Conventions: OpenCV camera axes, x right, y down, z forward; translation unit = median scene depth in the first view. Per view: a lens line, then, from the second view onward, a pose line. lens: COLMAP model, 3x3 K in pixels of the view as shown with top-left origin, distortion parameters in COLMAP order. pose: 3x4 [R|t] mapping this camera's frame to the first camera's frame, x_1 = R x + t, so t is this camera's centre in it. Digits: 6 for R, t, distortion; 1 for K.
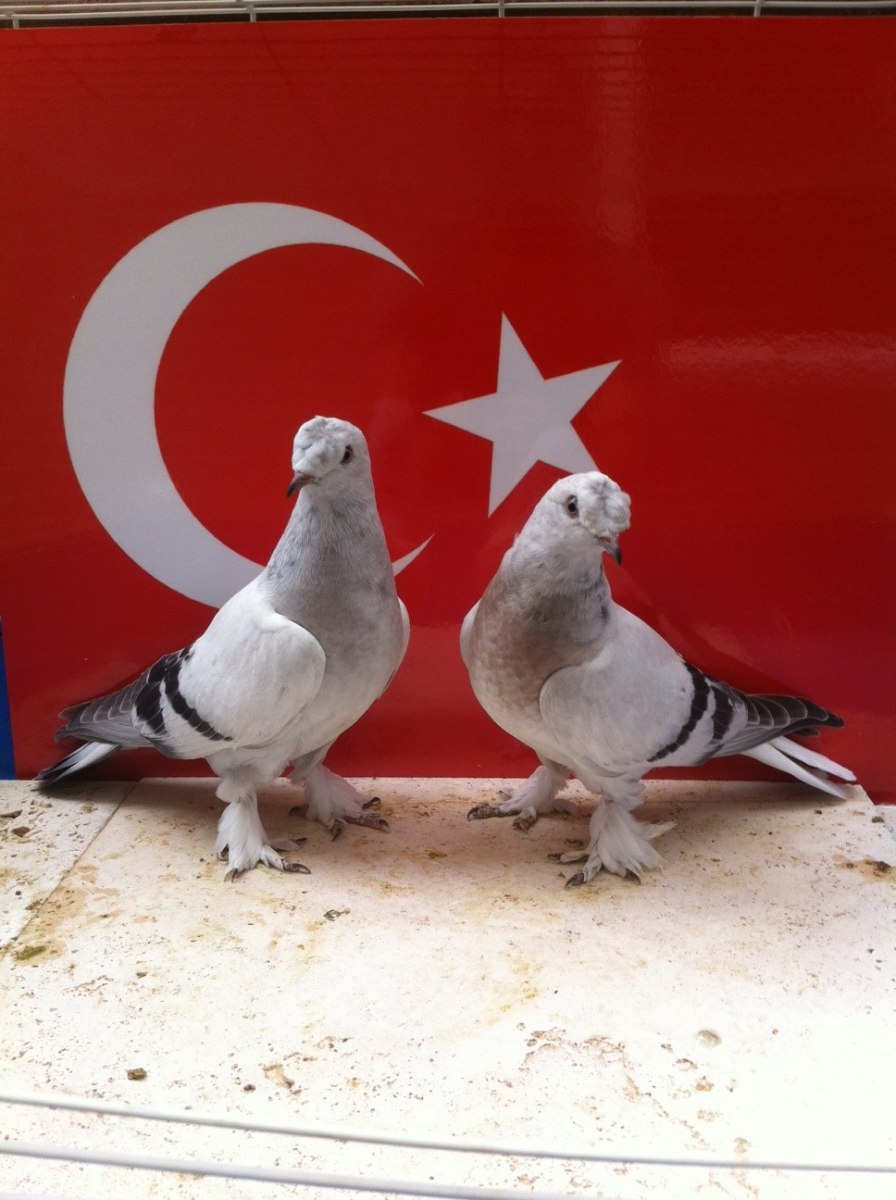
lens RADIAL K [[1217.8, 0, 448.0], [0, 1217.8, 600.0], [0, 0, 1]] dist [0.119069, -0.226439]
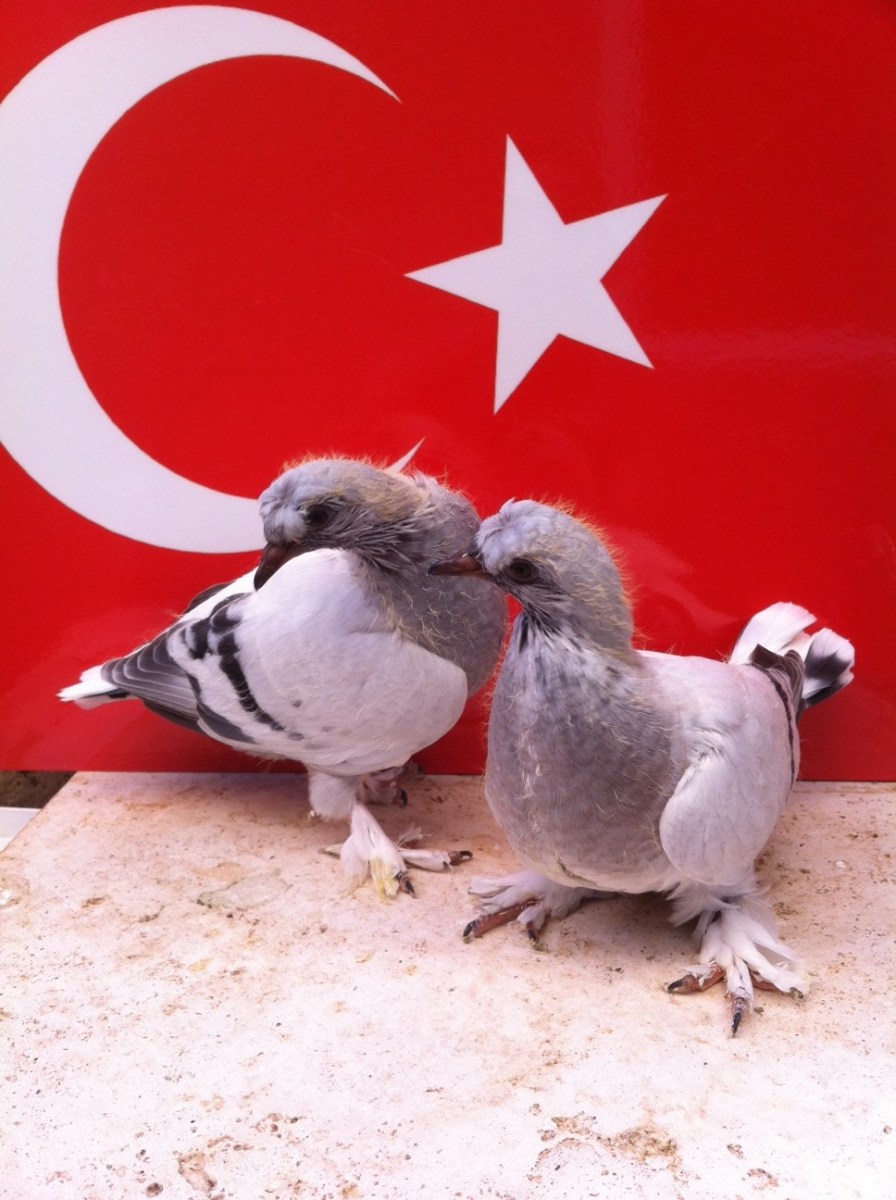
lens RADIAL K [[1220.2, 0, 448.0], [0, 1220.2, 600.0], [0, 0, 1]] dist [0.120431, -0.301857]
pose [[0.998154, 0.016998, -0.058299, 0.036657], [-0.014564, 0.999014, 0.041936, 0.011281], [0.058954, -0.041009, 0.997418, 0.225029]]
